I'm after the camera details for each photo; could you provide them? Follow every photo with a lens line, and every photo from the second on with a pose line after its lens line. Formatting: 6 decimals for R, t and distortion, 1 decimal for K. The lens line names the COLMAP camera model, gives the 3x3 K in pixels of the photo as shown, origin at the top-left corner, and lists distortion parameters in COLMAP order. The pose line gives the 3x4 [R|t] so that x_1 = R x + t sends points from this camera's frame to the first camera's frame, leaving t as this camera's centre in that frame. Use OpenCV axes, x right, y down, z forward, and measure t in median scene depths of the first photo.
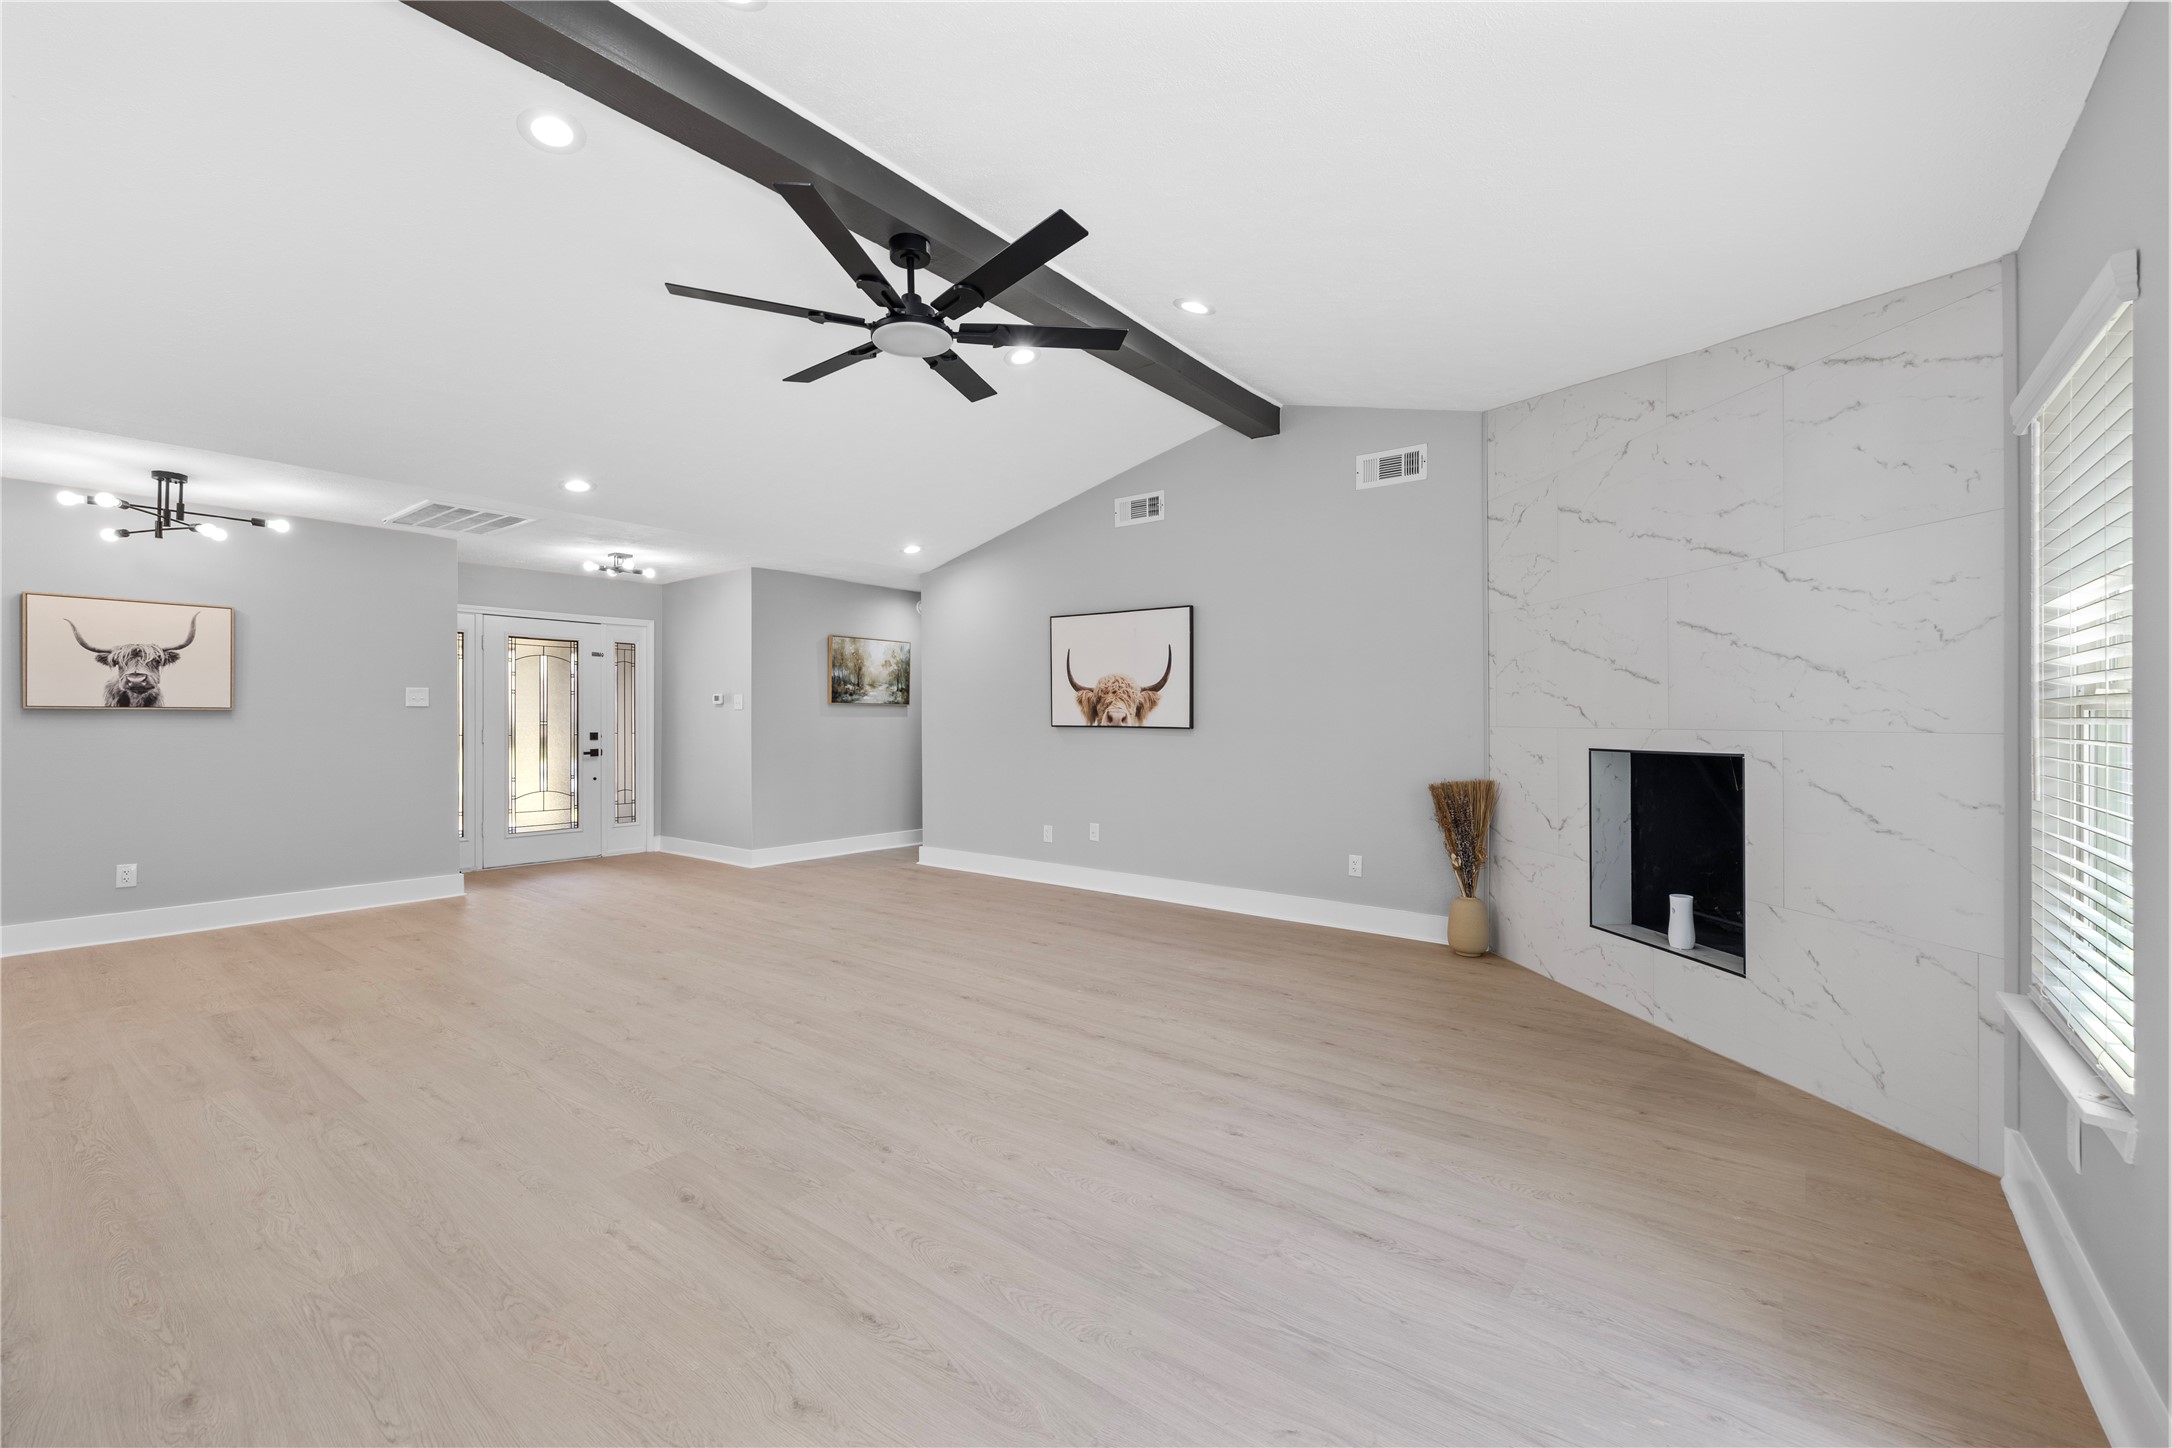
lens RADIAL K [[916.2, 0, 1076.1], [0, 916.2, 717.7], [0, 0, 1]] dist [-0.000207, 0.001540]
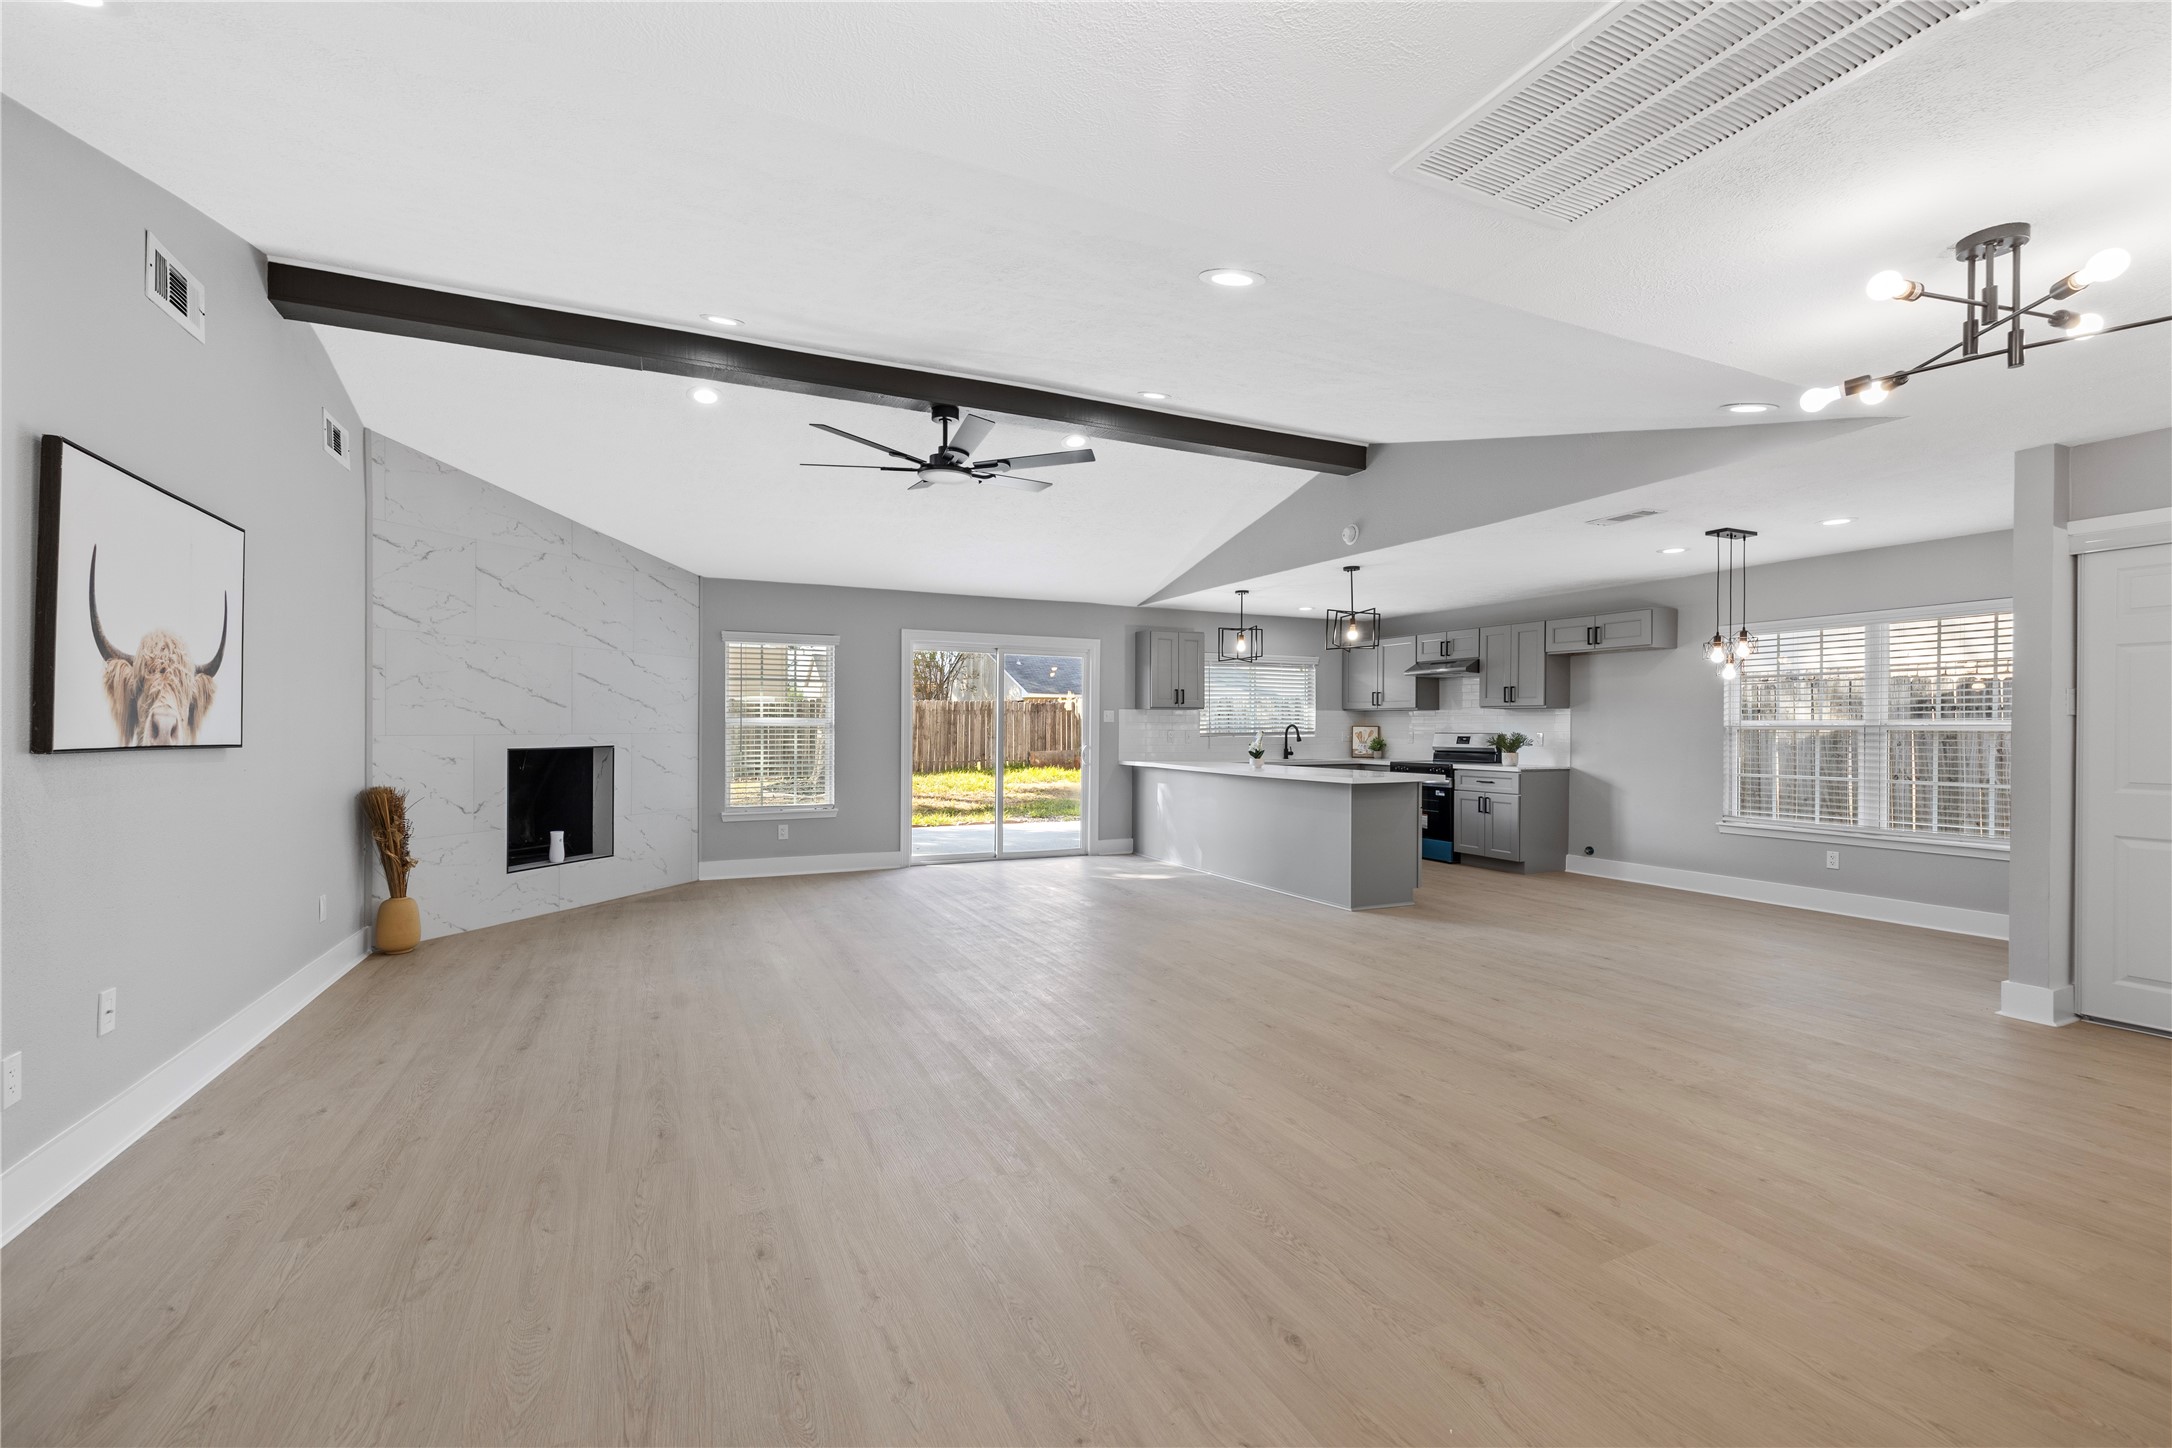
lens RADIAL K [[916.2, 0, 1070.2], [0, 916.2, 730.1], [0, 0, 1]] dist [-0.000207, 0.001540]
pose [[-0.890293, -0.004542, 0.455365, -0.720365], [-0.003932, 0.999990, 0.002287, -0.001869], [-0.455371, 0.000245, -0.890302, 1.547217]]
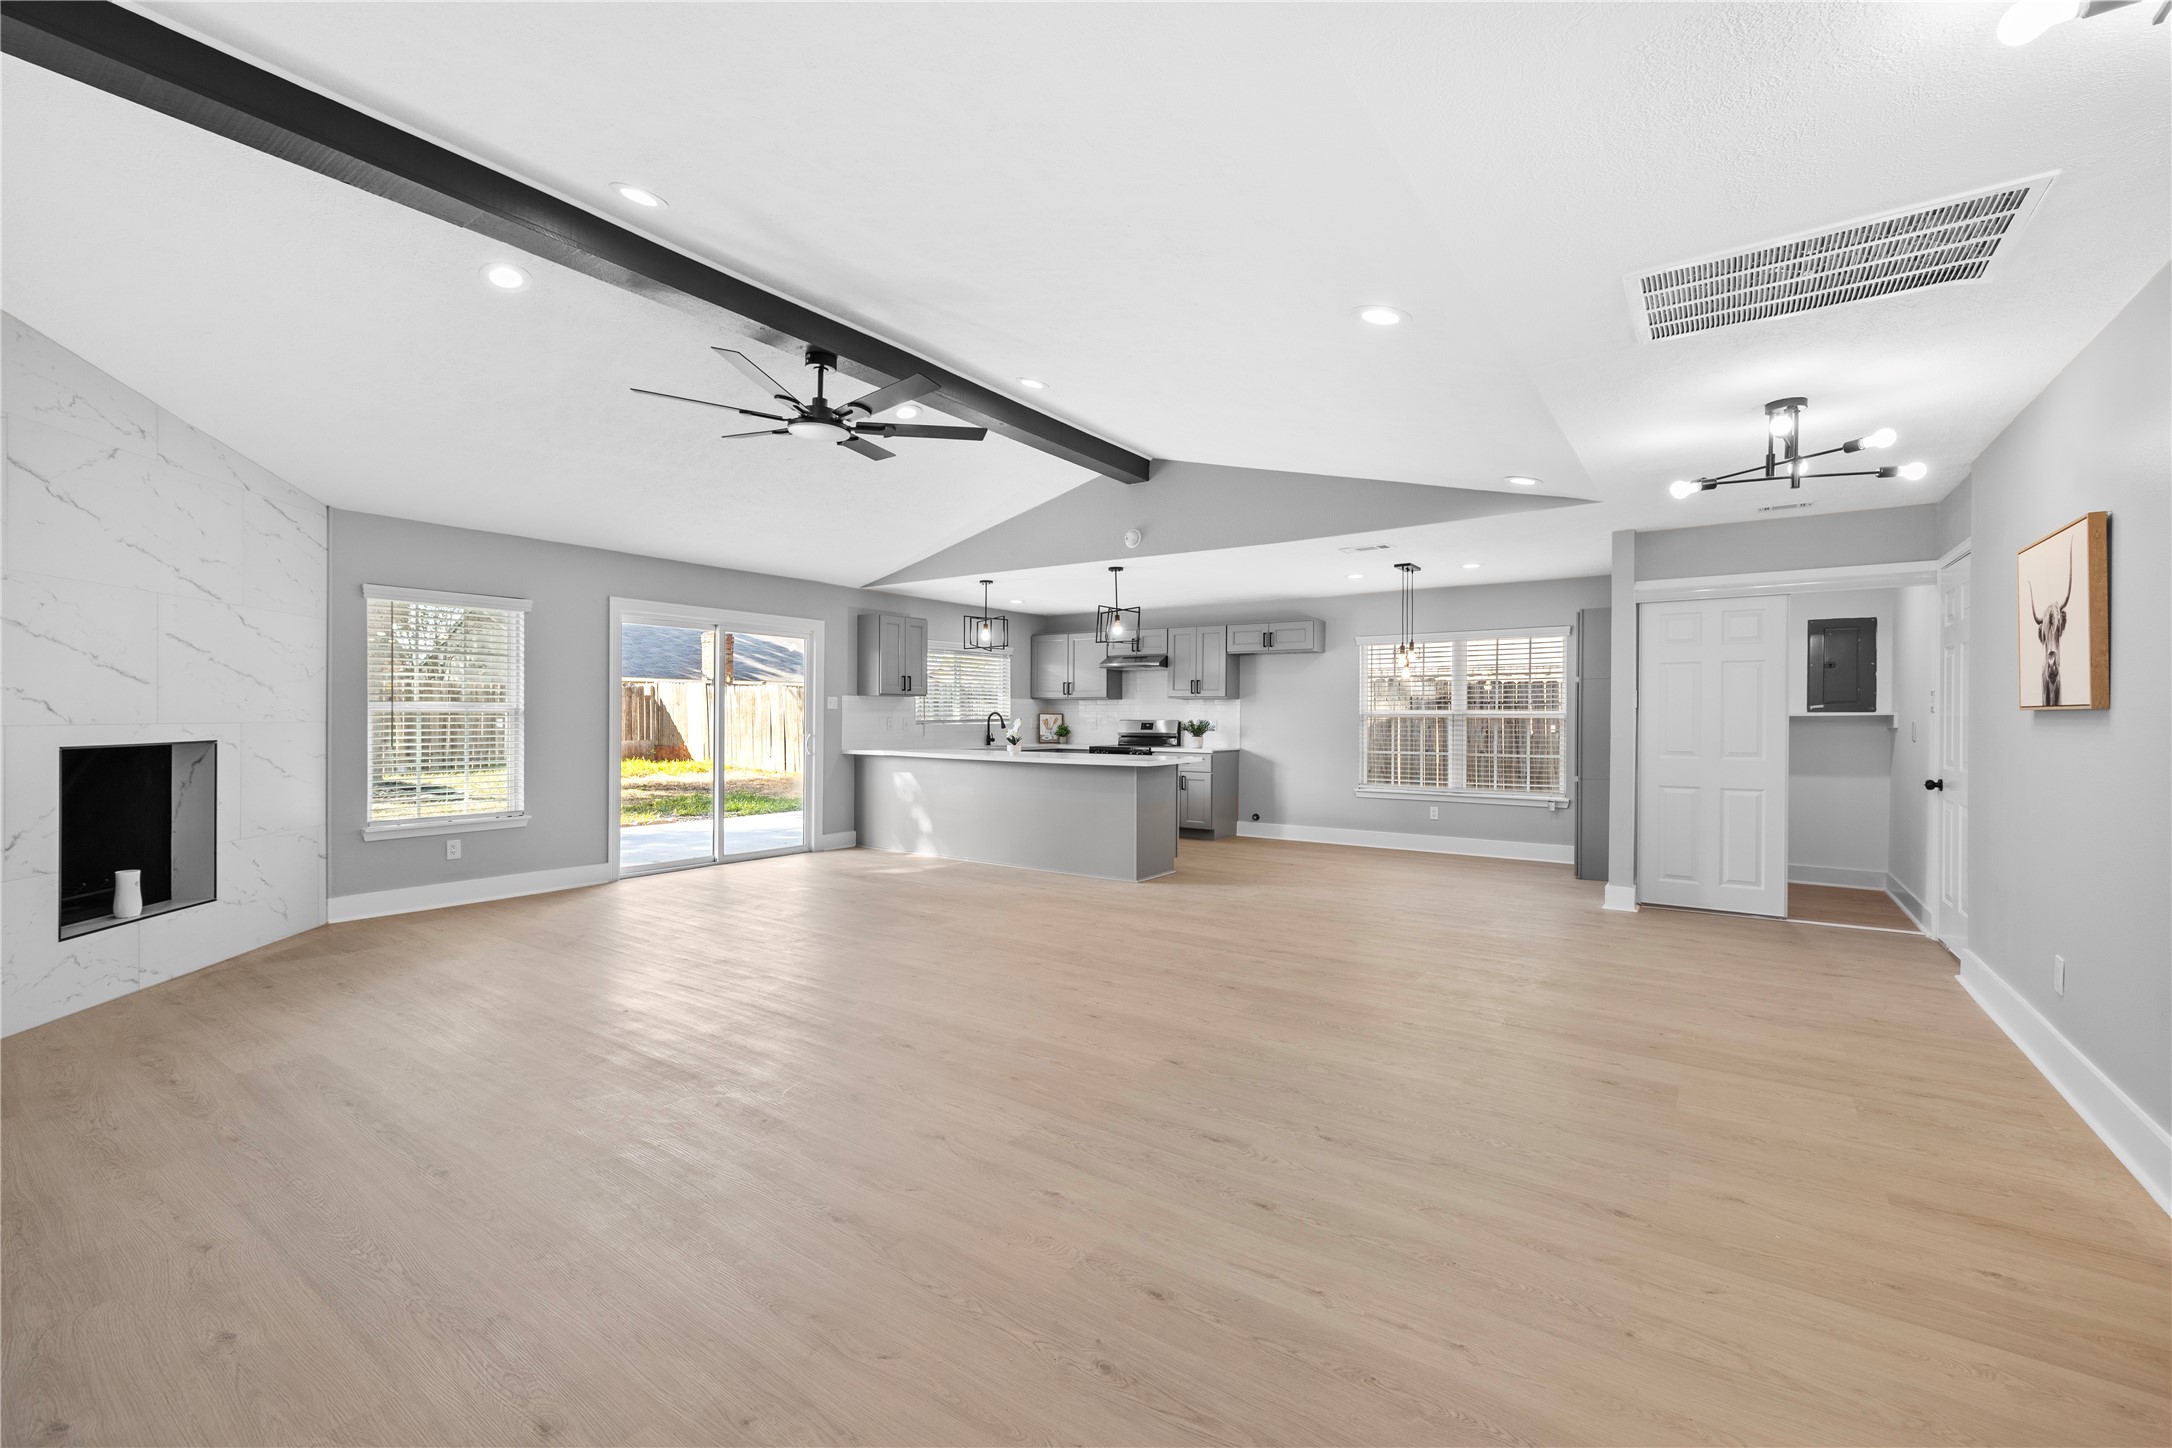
lens RADIAL K [[916.2, 0, 1077.0], [0, 916.2, 721.7], [0, 0, 1]] dist [-0.000207, 0.001540]
pose [[-0.998906, -0.004628, -0.046538, -0.338058], [-0.004869, 0.999975, 0.005071, -0.001047], [0.046513, 0.005292, -0.998904, 1.619474]]
